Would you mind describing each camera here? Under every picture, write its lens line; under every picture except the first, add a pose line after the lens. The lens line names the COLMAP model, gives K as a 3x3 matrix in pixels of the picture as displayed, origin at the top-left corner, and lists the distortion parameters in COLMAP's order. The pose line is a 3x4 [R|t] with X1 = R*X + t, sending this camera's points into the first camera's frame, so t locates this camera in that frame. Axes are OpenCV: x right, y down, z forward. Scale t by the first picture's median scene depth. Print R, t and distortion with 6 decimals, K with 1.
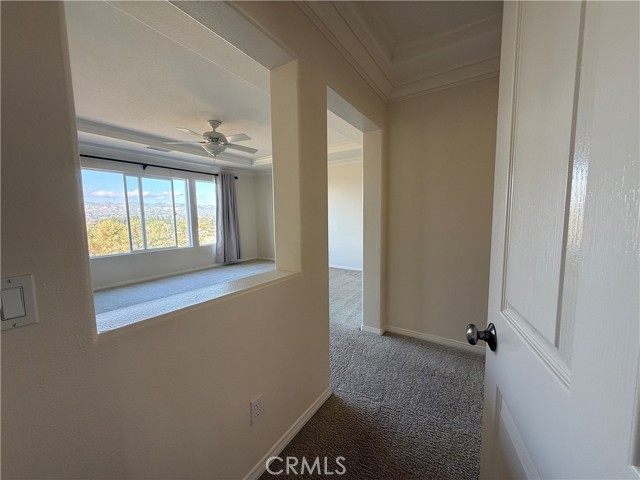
lens RADIAL K [[256.1, 0, 319.6], [0, 256.1, 239.9], [0, 0, 1]] dist [0.002789, -0.000147]
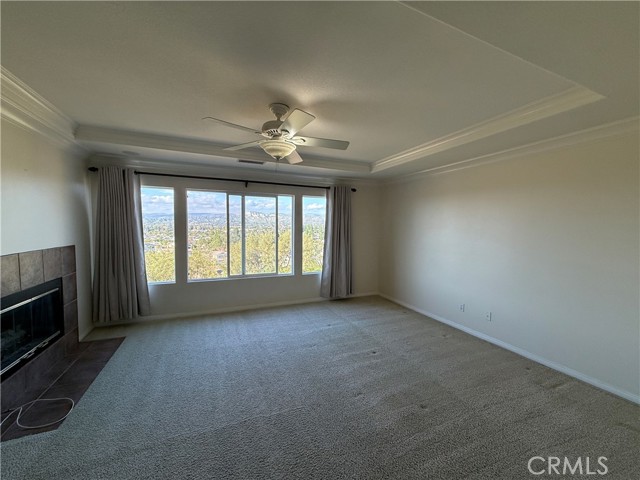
lens RADIAL K [[256.1, 0, 322.5], [0, 256.1, 240.0], [0, 0, 1]] dist [0.002789, -0.000147]
pose [[0.833849, 0.044209, -0.550220, 0.036379], [-0.070508, 0.997153, -0.026734, -0.067001], [0.547472, 0.061087, 0.834592, 0.325946]]
